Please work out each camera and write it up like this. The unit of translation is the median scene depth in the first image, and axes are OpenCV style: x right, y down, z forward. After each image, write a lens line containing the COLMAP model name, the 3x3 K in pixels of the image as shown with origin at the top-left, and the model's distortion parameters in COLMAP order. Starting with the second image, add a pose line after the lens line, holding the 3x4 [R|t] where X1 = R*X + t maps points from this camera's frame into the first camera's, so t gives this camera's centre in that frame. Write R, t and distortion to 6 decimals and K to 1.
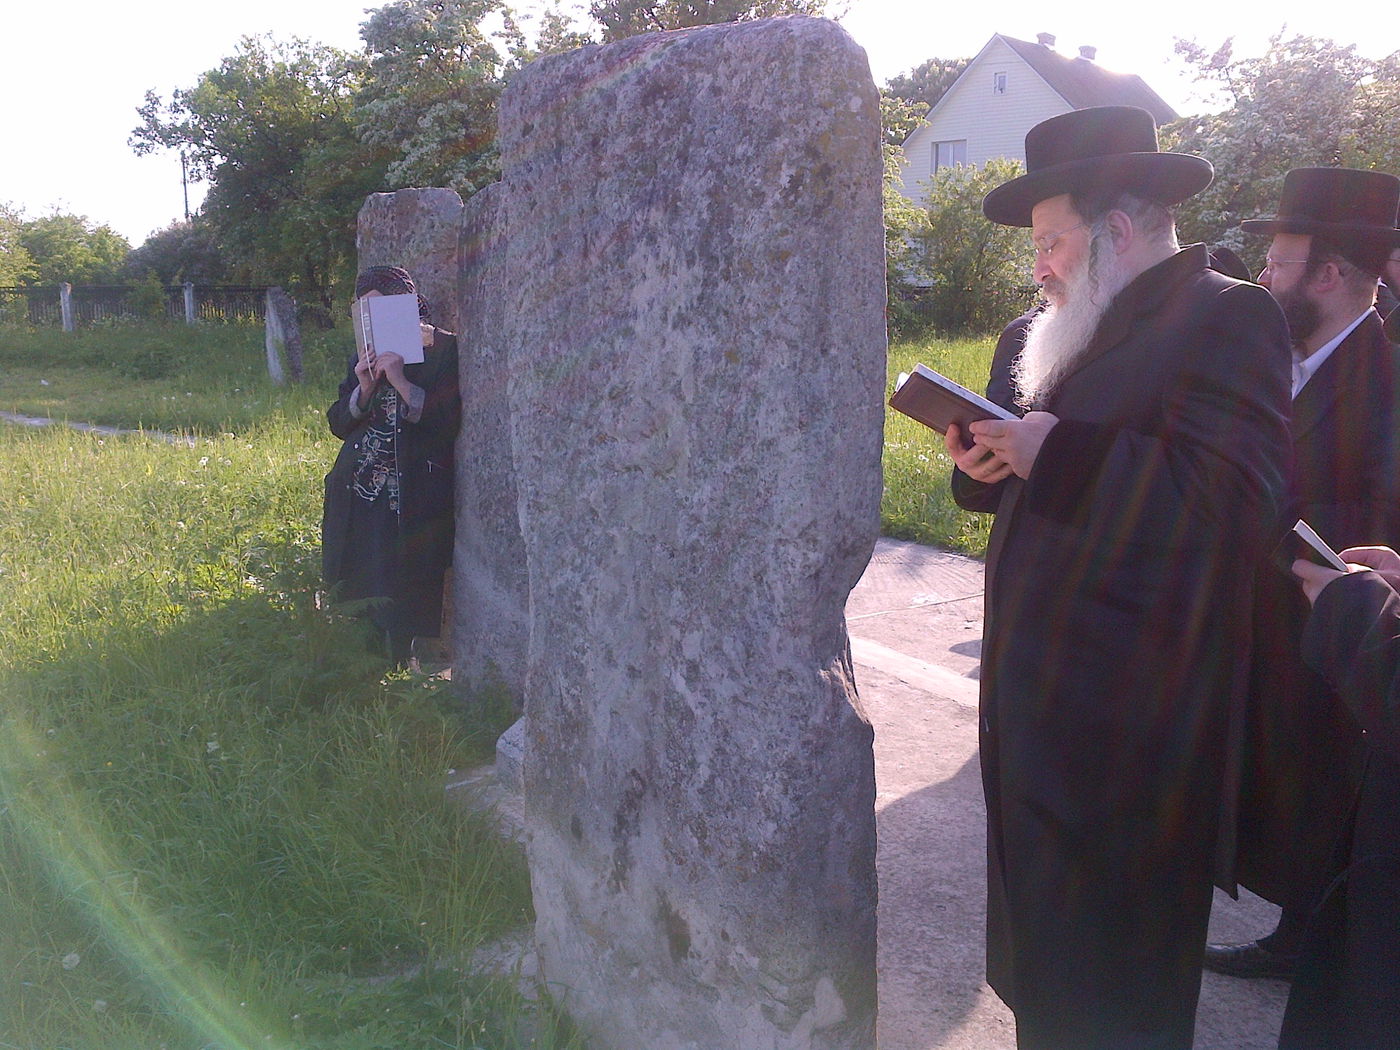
lens RADIAL K [[1407.8, 0, 700.0], [0, 1407.8, 525.0], [0, 0, 1]] dist [0.089498, -0.360237]
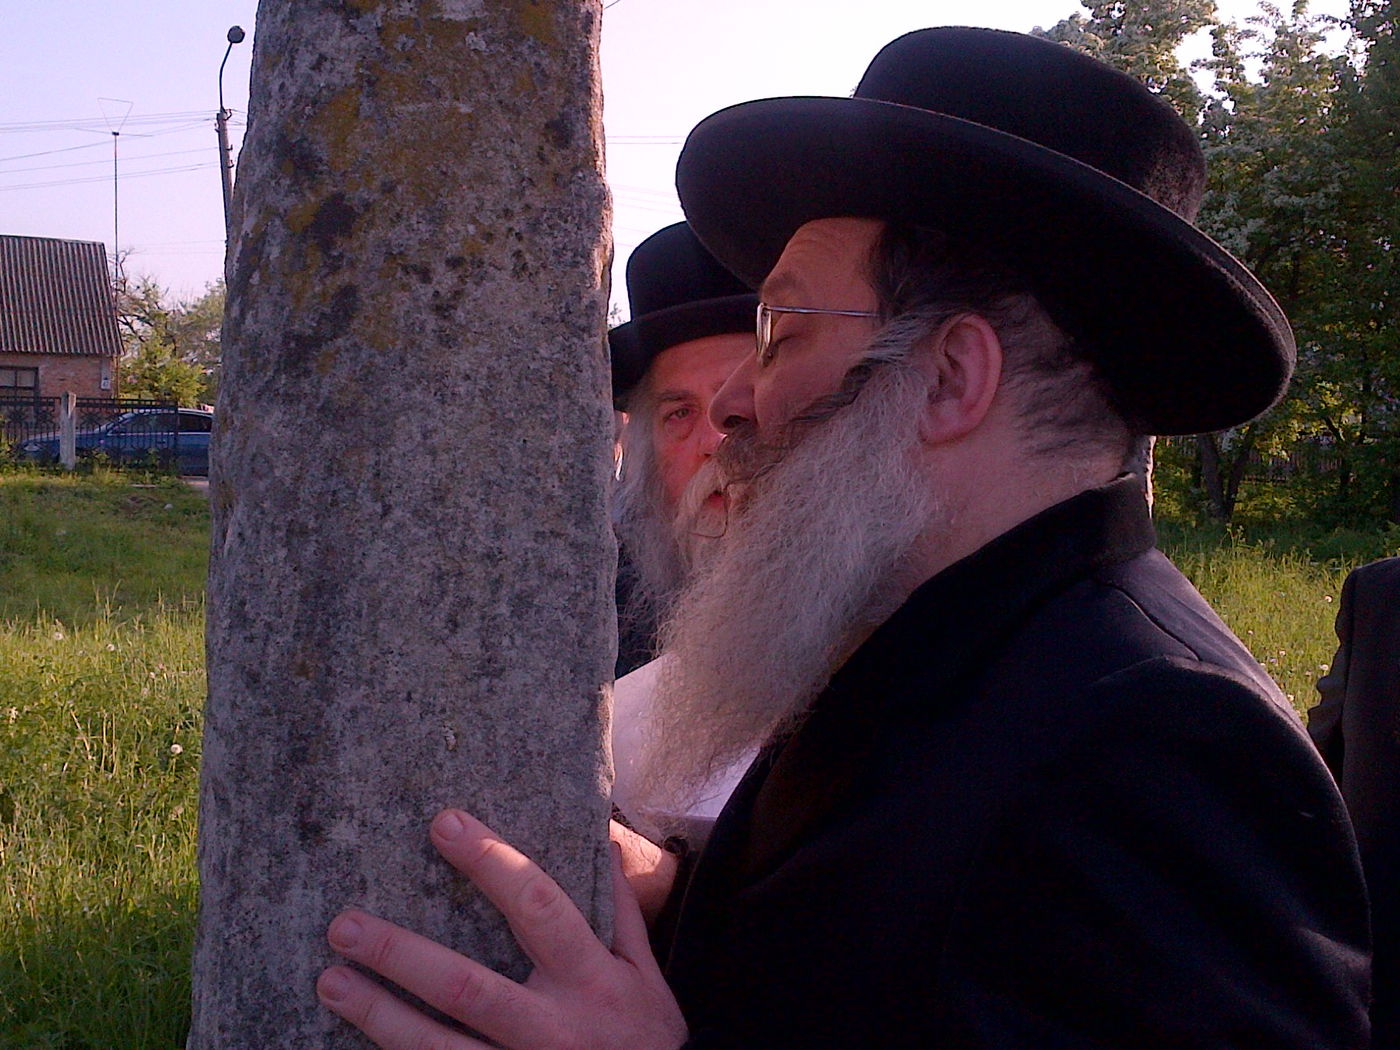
lens RADIAL K [[1887.4, 0, 700.0], [0, 1887.4, 525.0], [0, 0, 1]] dist [0.013944, 0.010357]
pose [[0.899591, 0.051742, -0.433658, 0.323648], [-0.097800, 0.991607, -0.084564, -0.160113], [0.425642, 0.118484, 0.897101, 0.680326]]
